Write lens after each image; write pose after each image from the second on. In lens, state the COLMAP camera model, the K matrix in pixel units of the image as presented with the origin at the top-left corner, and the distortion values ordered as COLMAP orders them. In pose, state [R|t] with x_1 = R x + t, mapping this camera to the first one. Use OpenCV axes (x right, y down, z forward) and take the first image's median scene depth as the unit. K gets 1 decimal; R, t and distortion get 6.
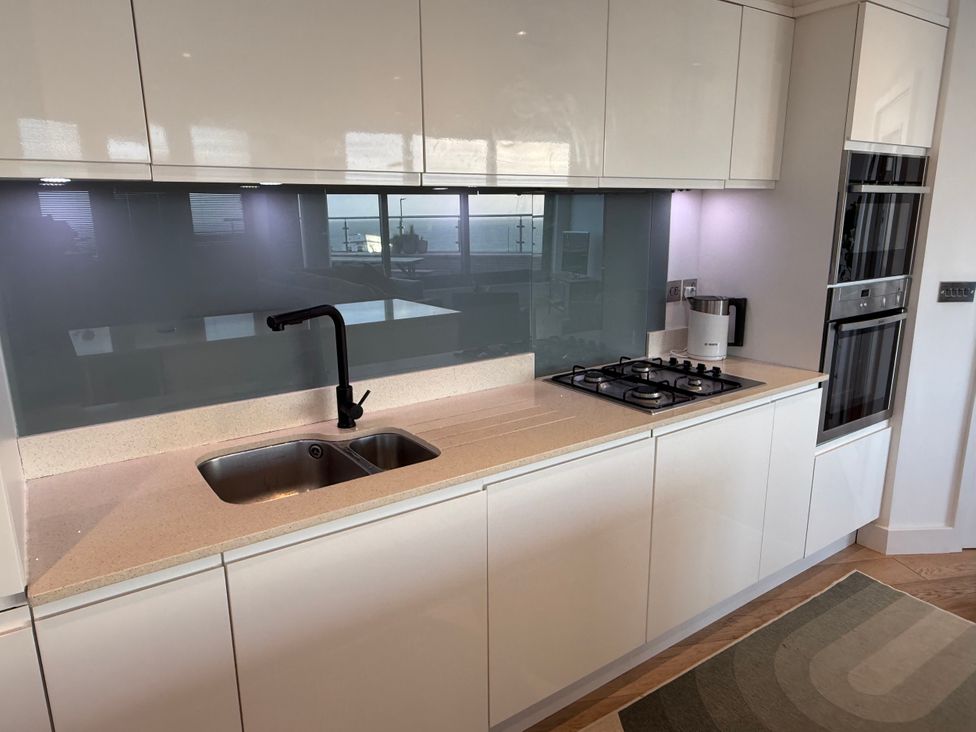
lens RADIAL K [[651.6, 0, 488.0], [0, 651.6, 366.0], [0, 0, 1]] dist [0.001086, -0.001572]
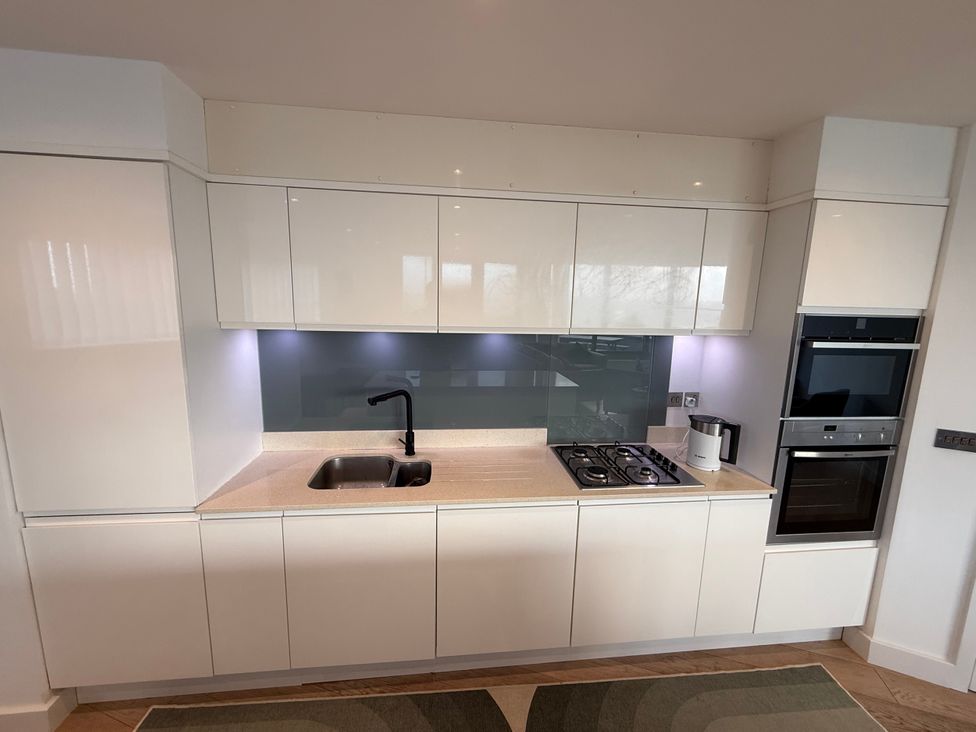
lens RADIAL K [[395.3, 0, 489.8], [0, 395.3, 363.4], [0, 0, 1]] dist [0.000831, -0.000162]
pose [[0.880373, 0.108171, -0.461783, 0.359297], [-0.143401, 0.988783, -0.041771, -0.111946], [0.452084, 0.102994, 0.886009, 0.070230]]
